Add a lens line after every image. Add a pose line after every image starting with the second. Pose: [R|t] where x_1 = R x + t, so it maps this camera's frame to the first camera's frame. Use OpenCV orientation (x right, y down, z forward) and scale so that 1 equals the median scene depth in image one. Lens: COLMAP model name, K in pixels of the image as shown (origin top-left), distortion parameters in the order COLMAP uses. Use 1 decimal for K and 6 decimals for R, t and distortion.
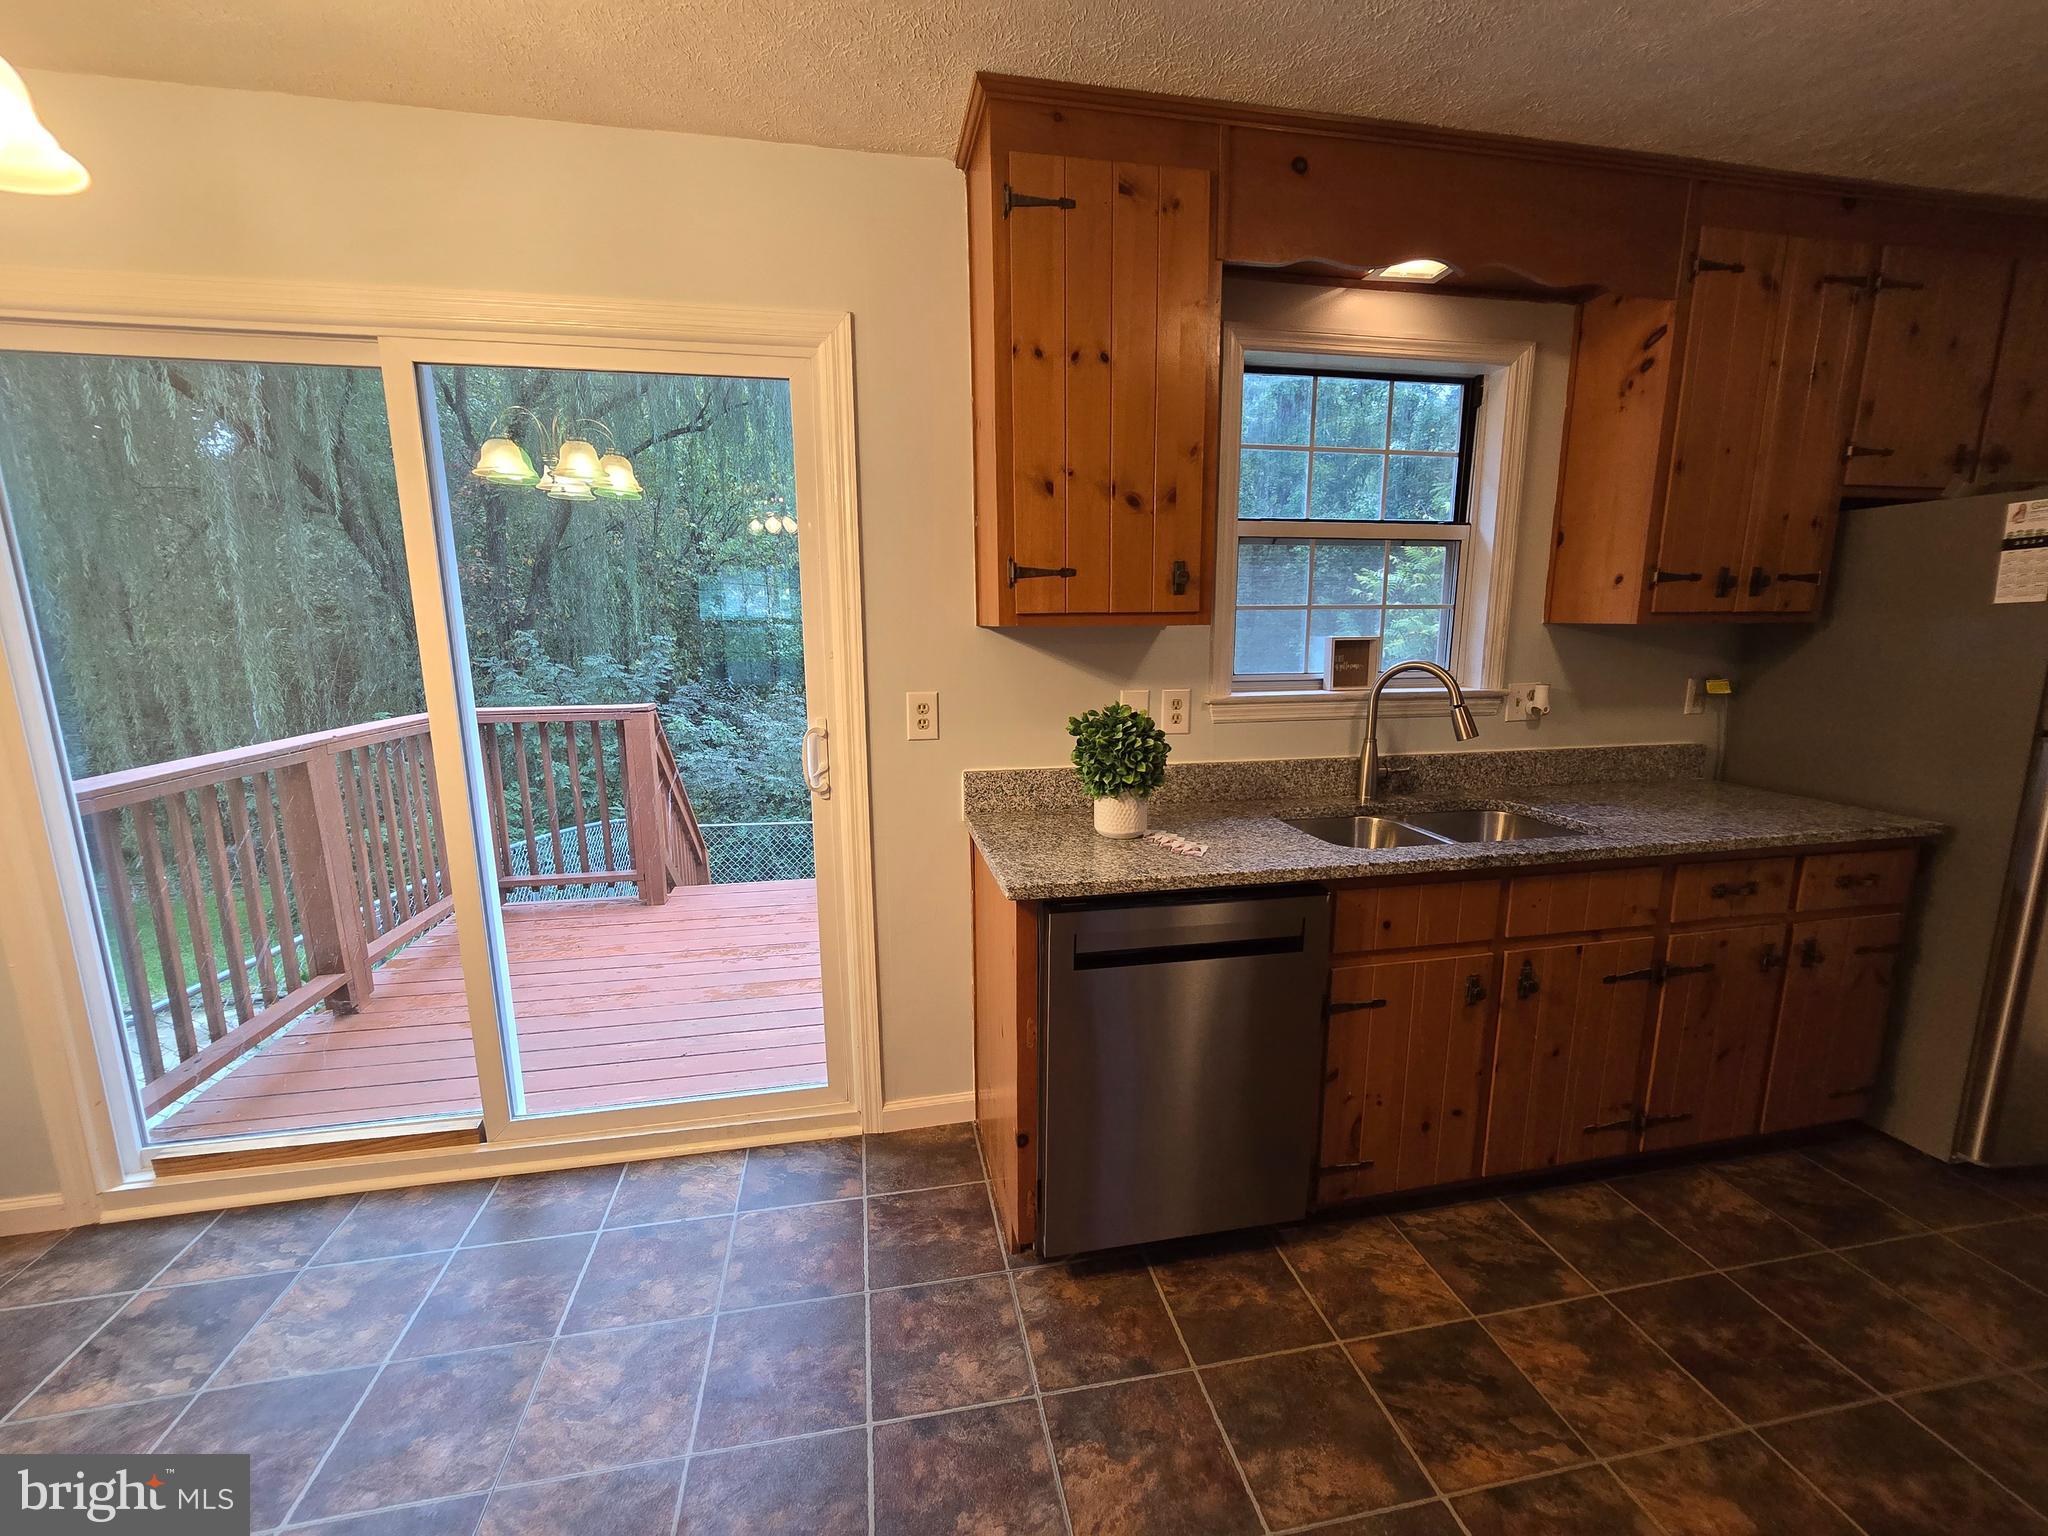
lens RADIAL K [[842.0, 0, 1022.3], [0, 842.0, 774.4], [0, 0, 1]] dist [-0.006945, 0.001356]
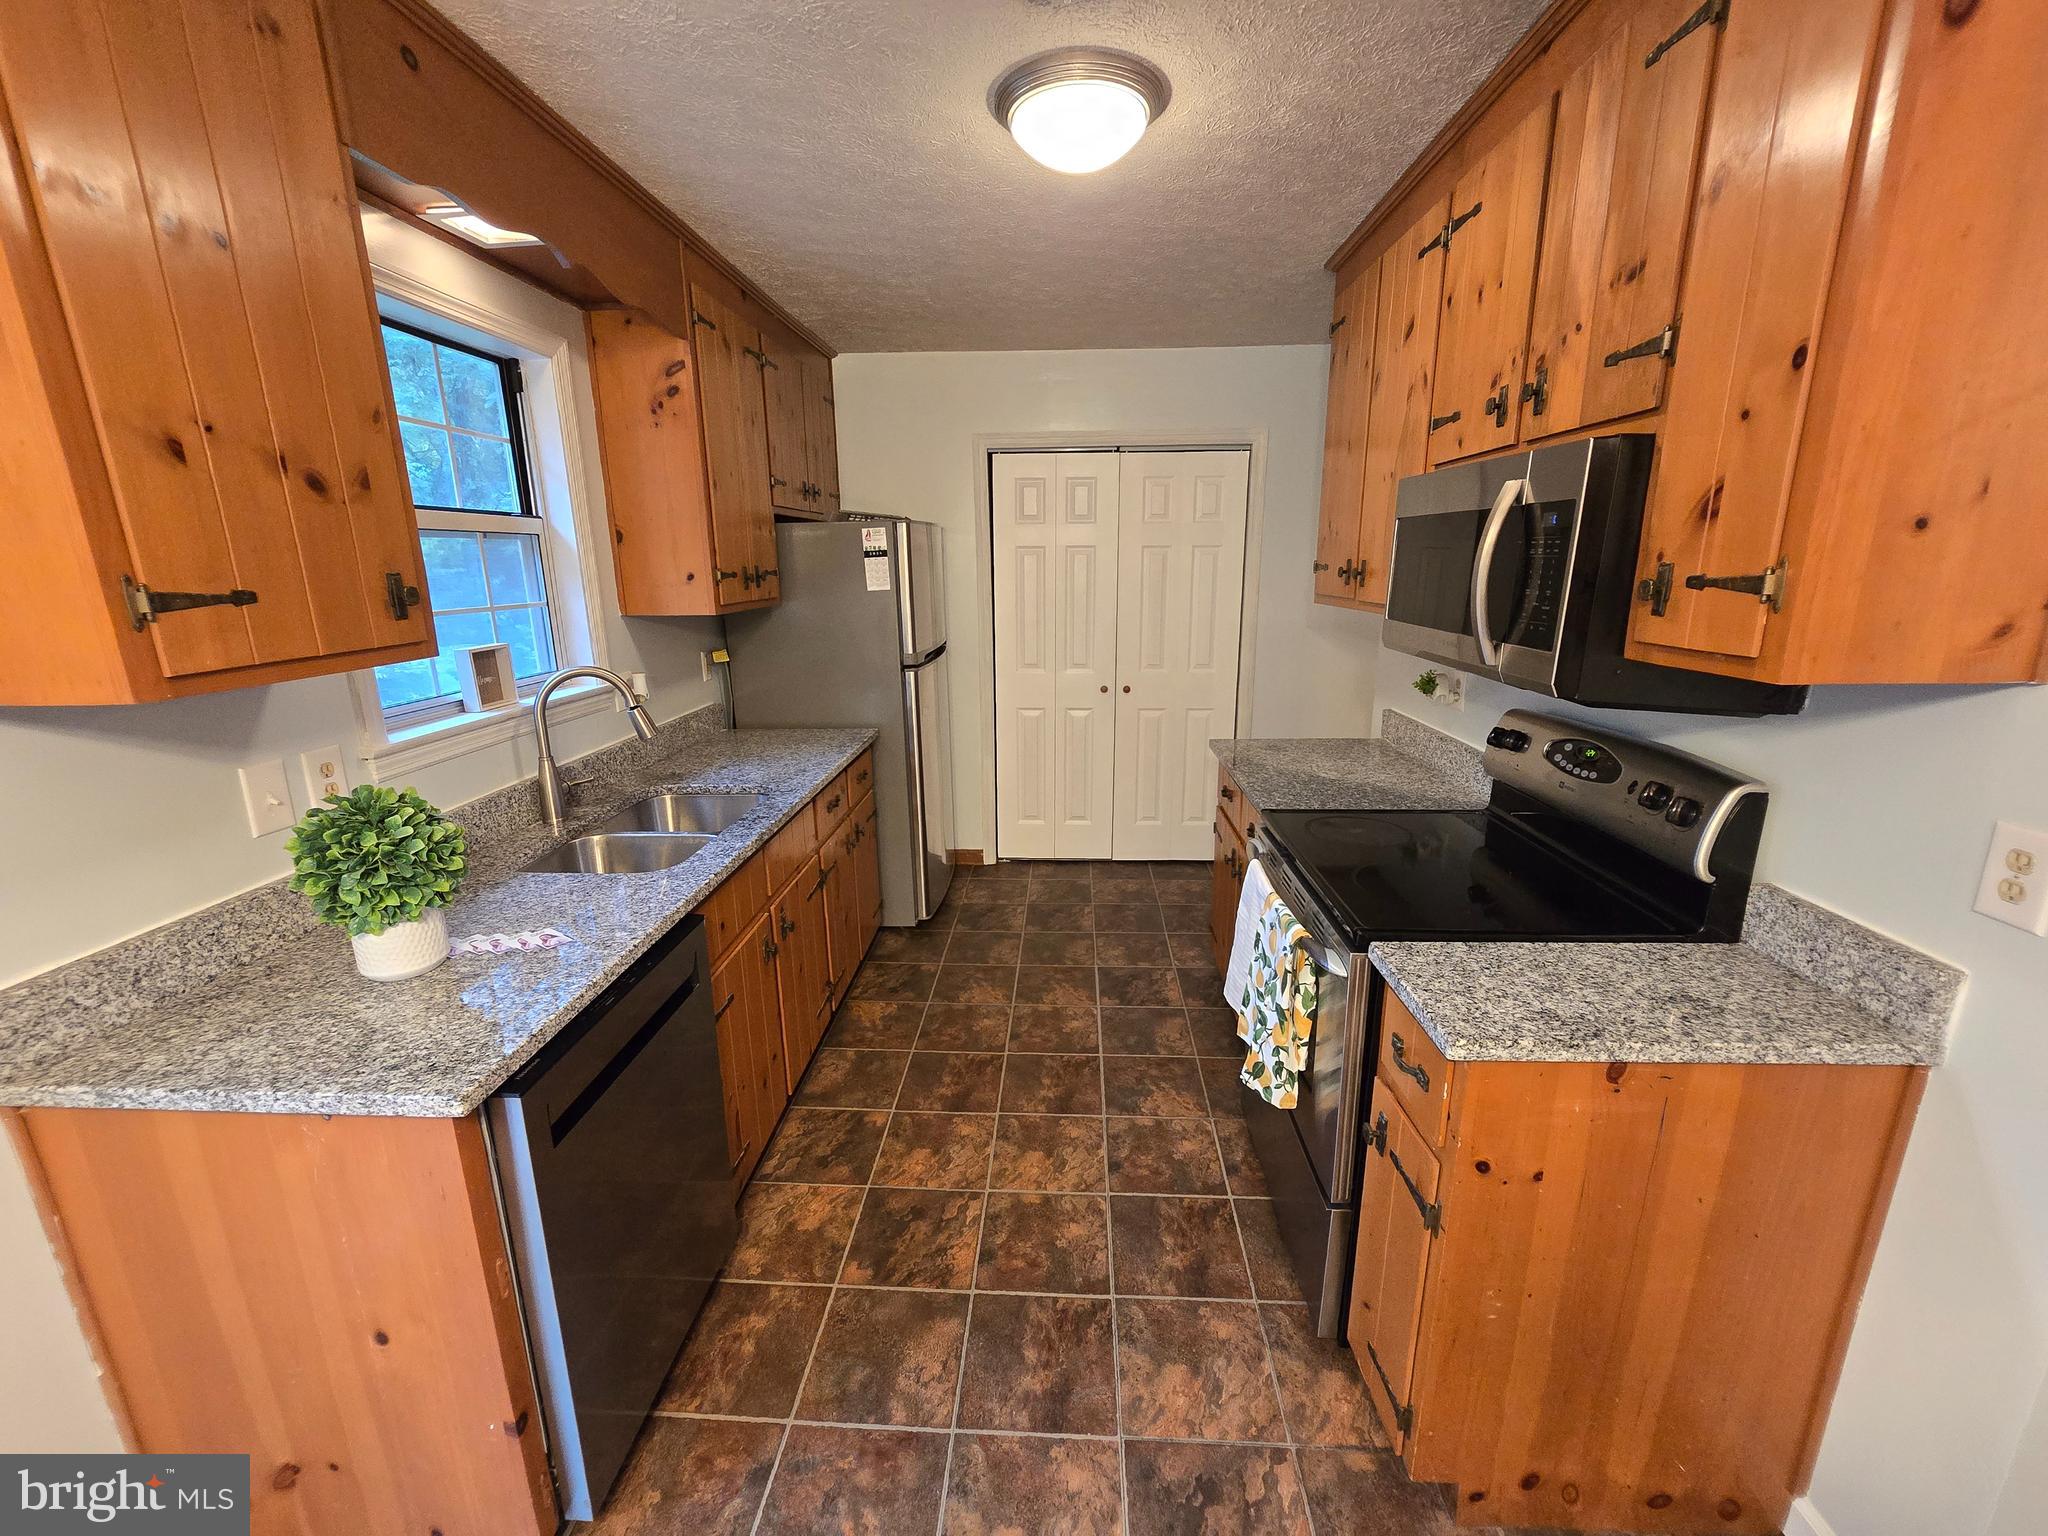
lens RADIAL K [[842.0, 0, 1026.0], [0, 842.0, 772.8], [0, 0, 1]] dist [-0.006945, 0.001356]
pose [[0.245951, -0.236339, 0.940028, -0.342953], [0.187008, 0.963167, 0.193227, -0.112999], [-0.951071, 0.128268, 0.281089, 0.275380]]
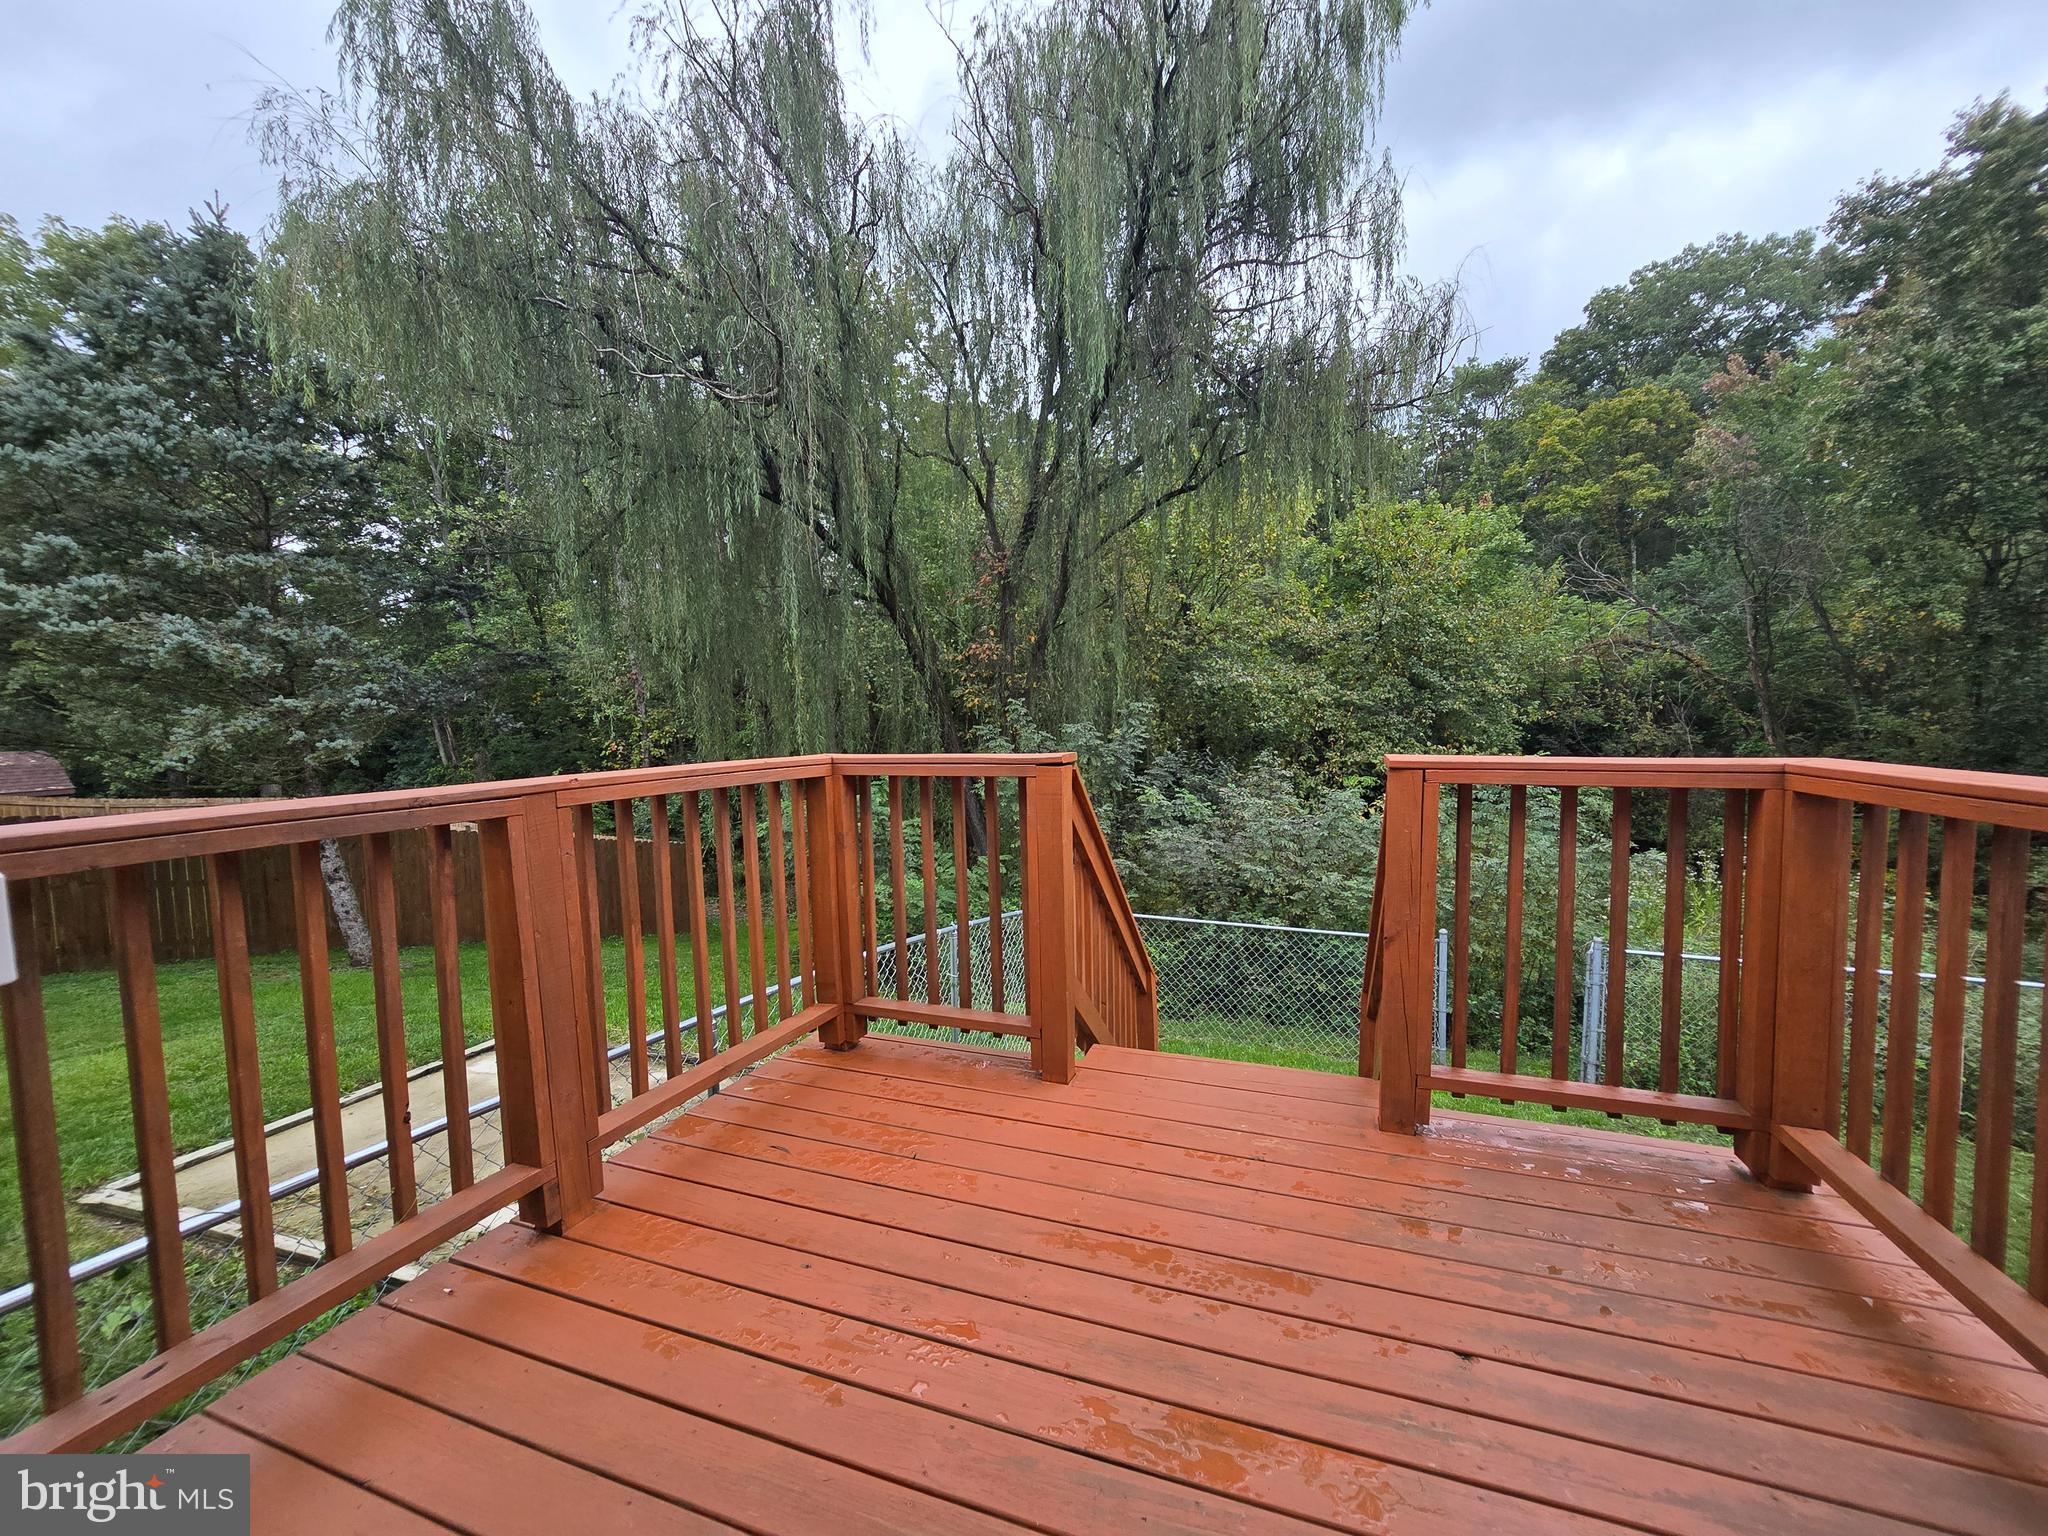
lens RADIAL K [[842.0, 0, 1024.2], [0, 842.0, 776.9], [0, 0, 1]] dist [-0.006945, 0.001356]
pose [[0.852103, 0.029799, -0.522525, -0.299069], [-0.077660, 0.994525, -0.069926, -0.040828], [0.517580, 0.100164, 0.849752, 0.934518]]
